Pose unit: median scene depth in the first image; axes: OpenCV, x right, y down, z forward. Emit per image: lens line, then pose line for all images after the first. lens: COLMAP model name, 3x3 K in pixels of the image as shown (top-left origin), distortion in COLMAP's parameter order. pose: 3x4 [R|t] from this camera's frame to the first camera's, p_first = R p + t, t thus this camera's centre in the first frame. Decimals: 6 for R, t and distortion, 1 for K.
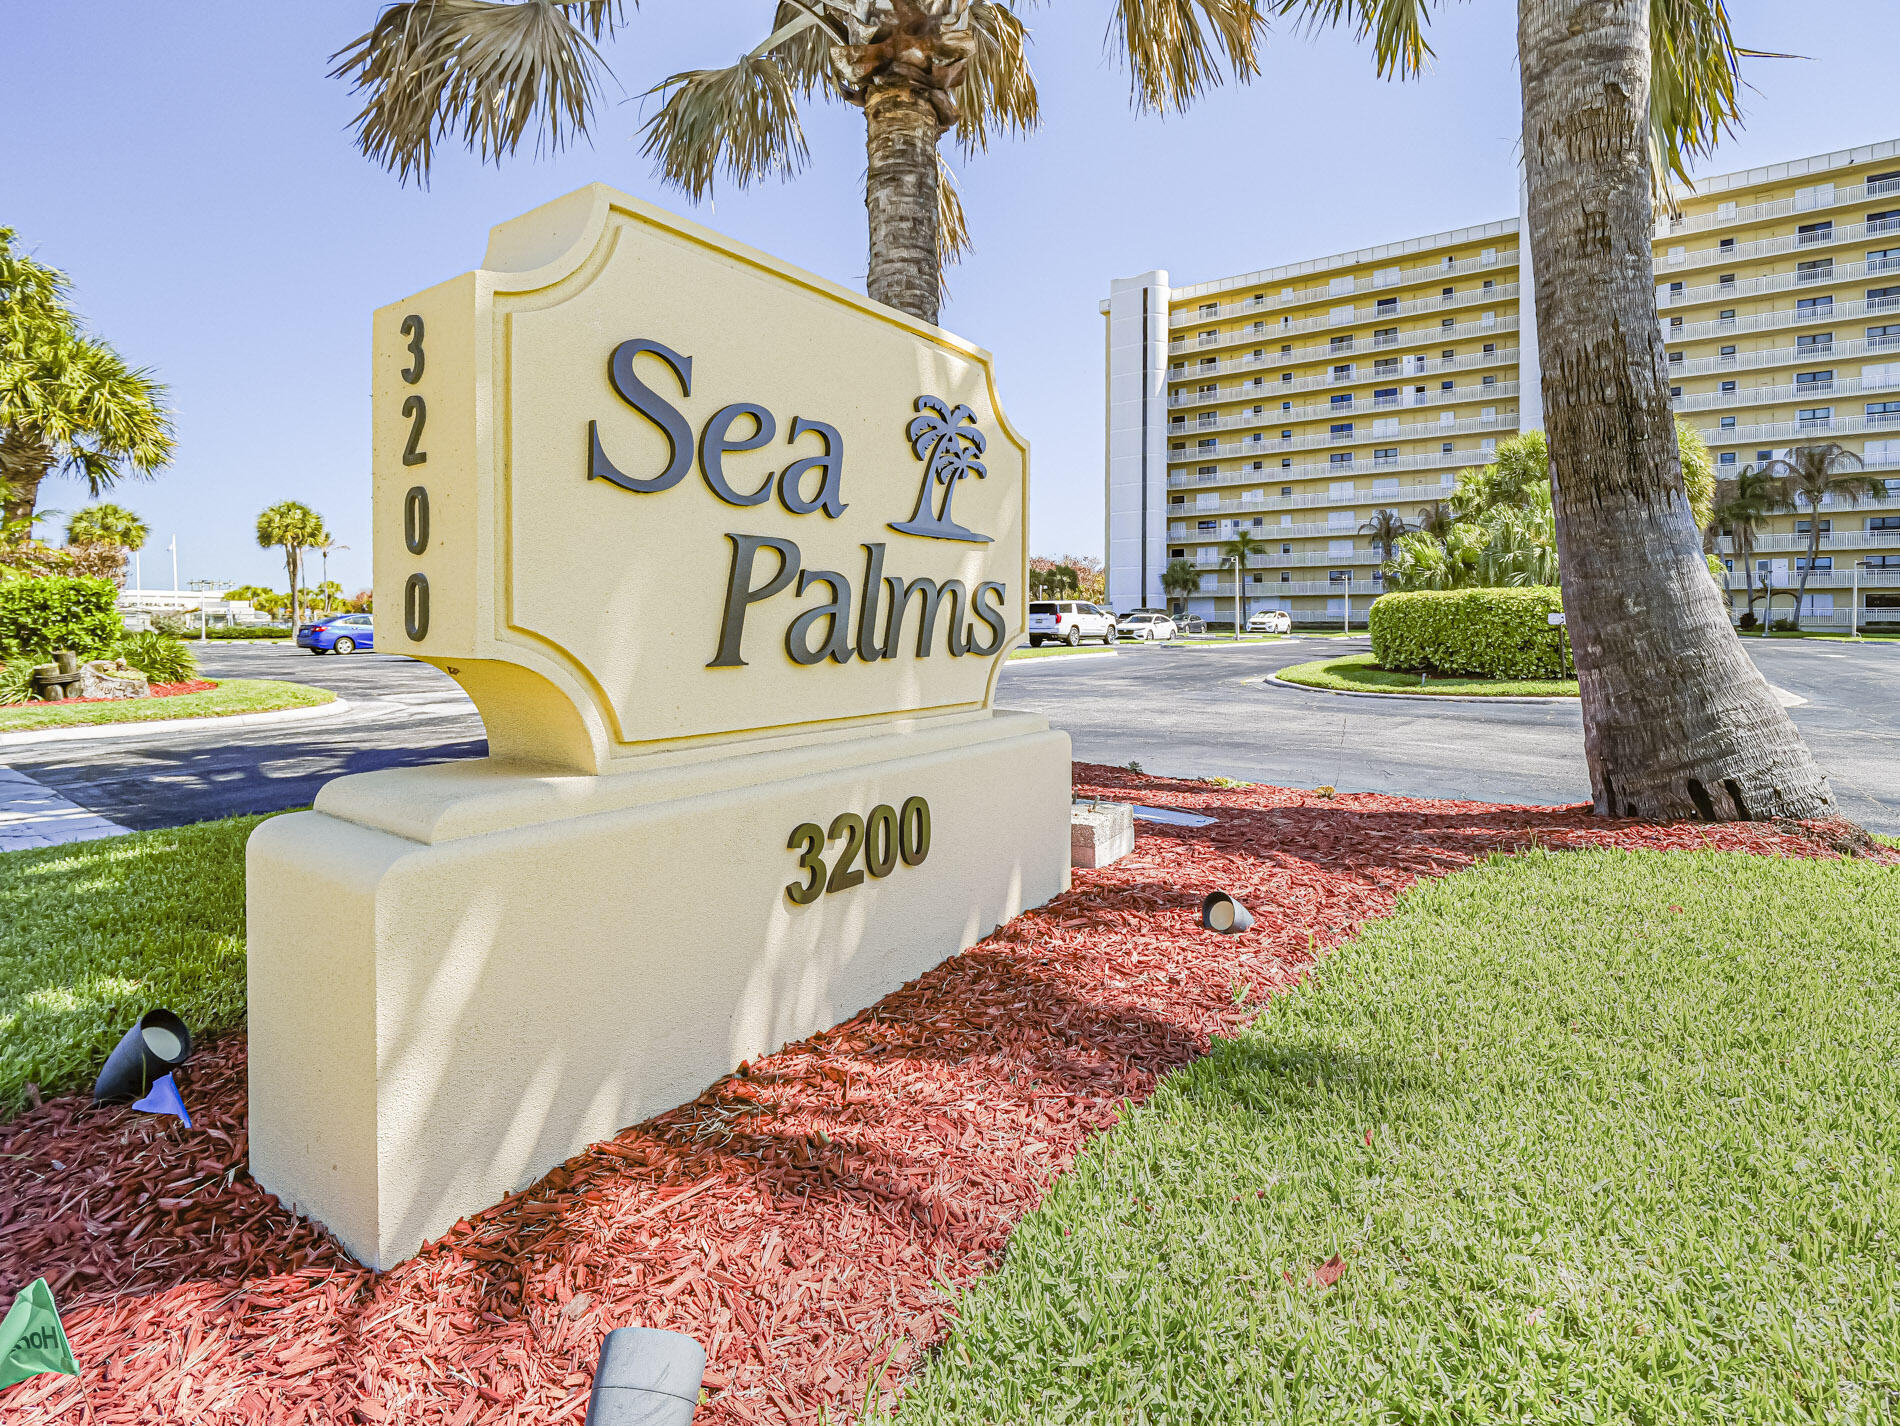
lens RADIAL K [[922.2, 0, 945.2], [0, 922.2, 695.2], [0, 0, 1]] dist [-0.025039, -0.001535]
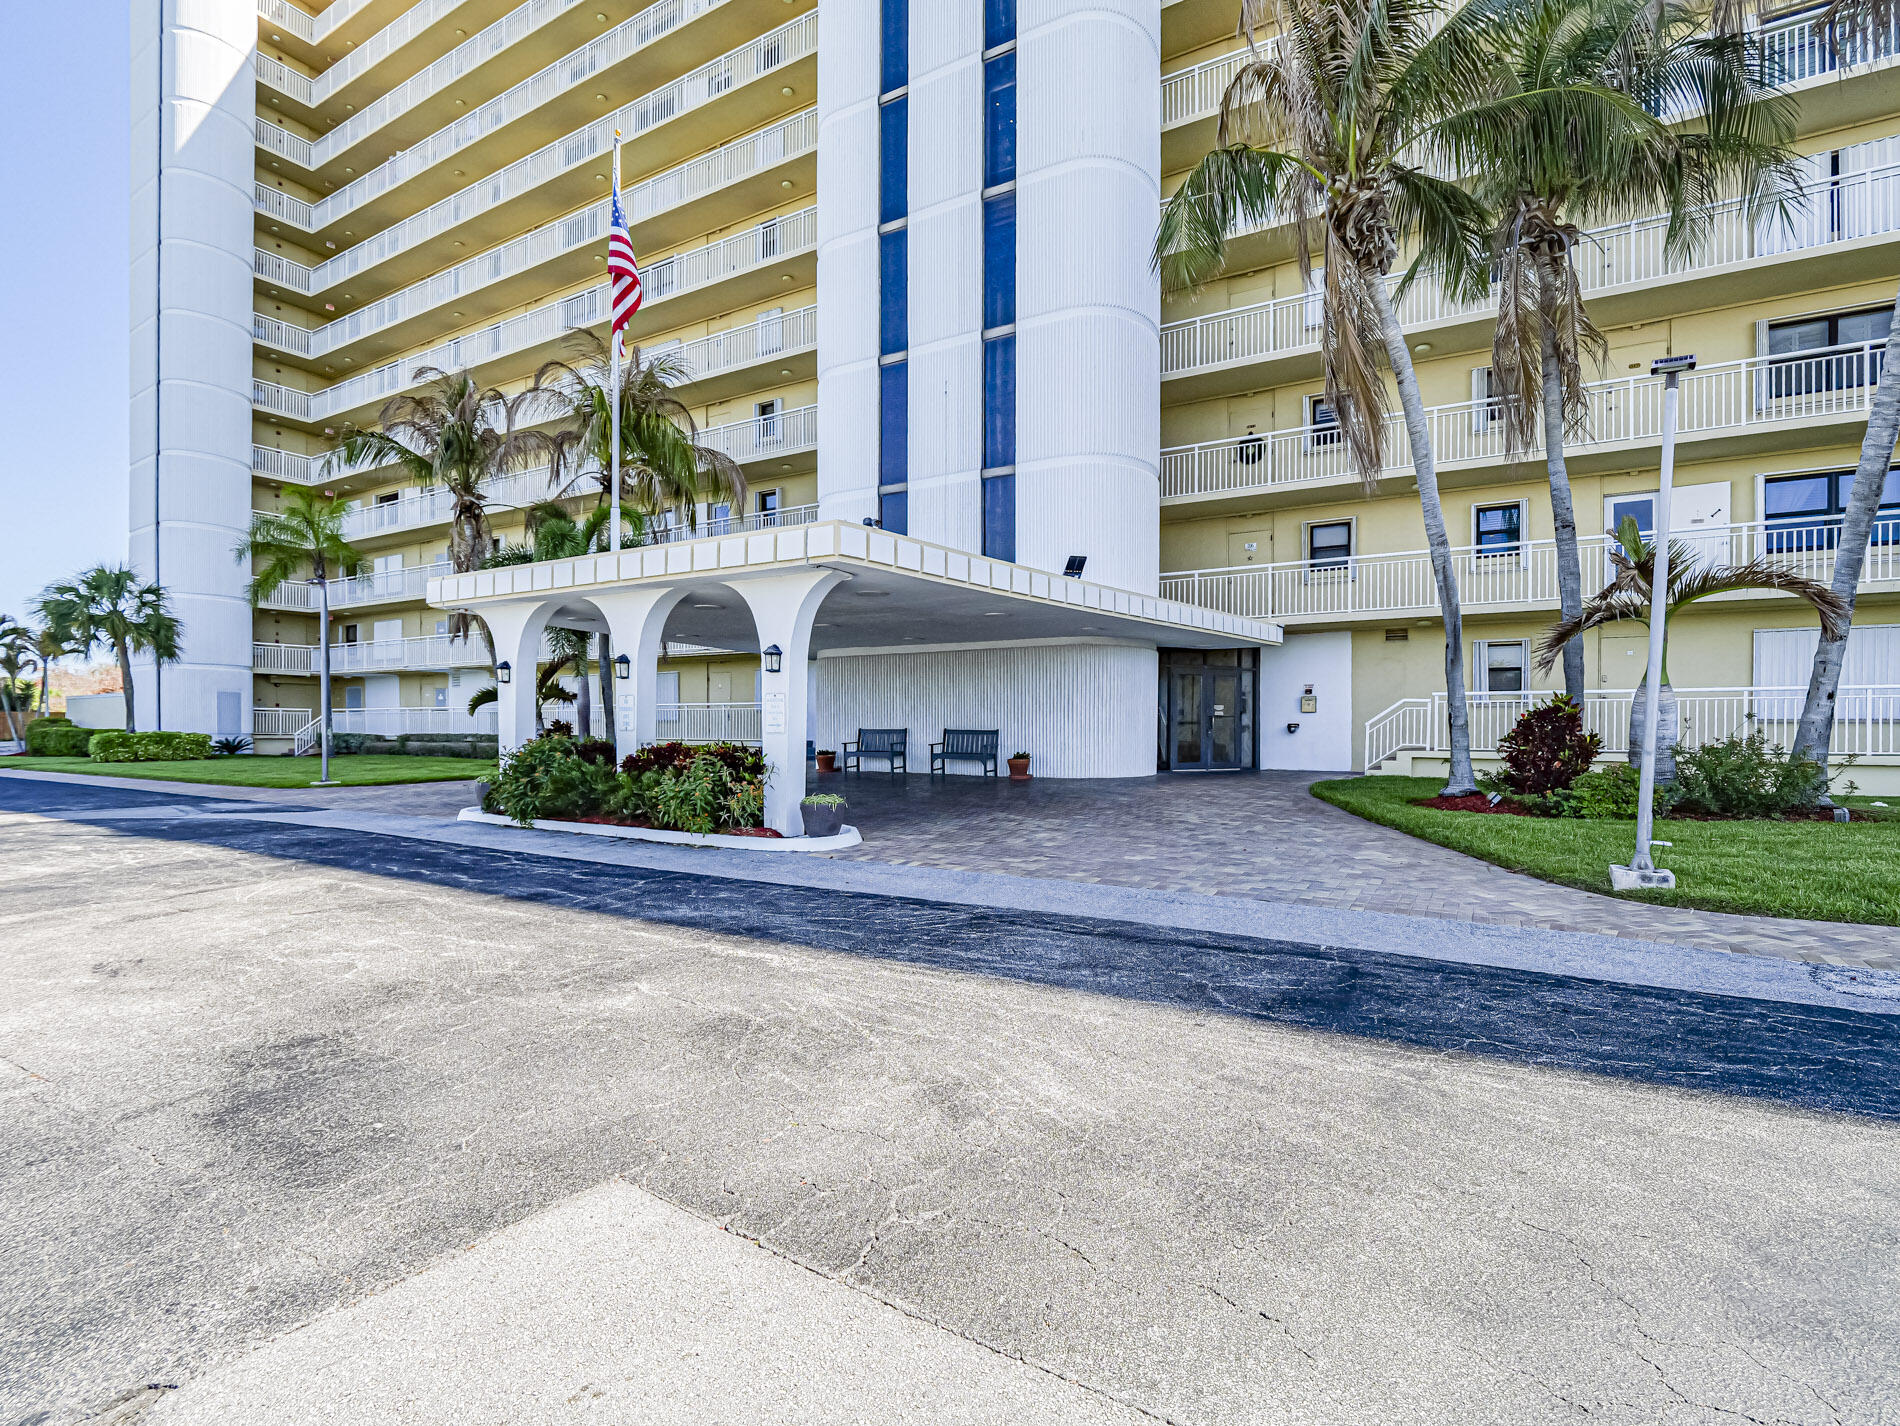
lens RADIAL K [[922.2, 0, 953.6], [0, 922.2, 725.1], [0, 0, 1]] dist [-0.025039, -0.001535]
pose [[0.997735, -0.008279, 0.066749, 0.551344], [0.013298, 0.997086, -0.075112, -0.054700], [-0.065933, 0.075829, 0.994939, 0.601152]]
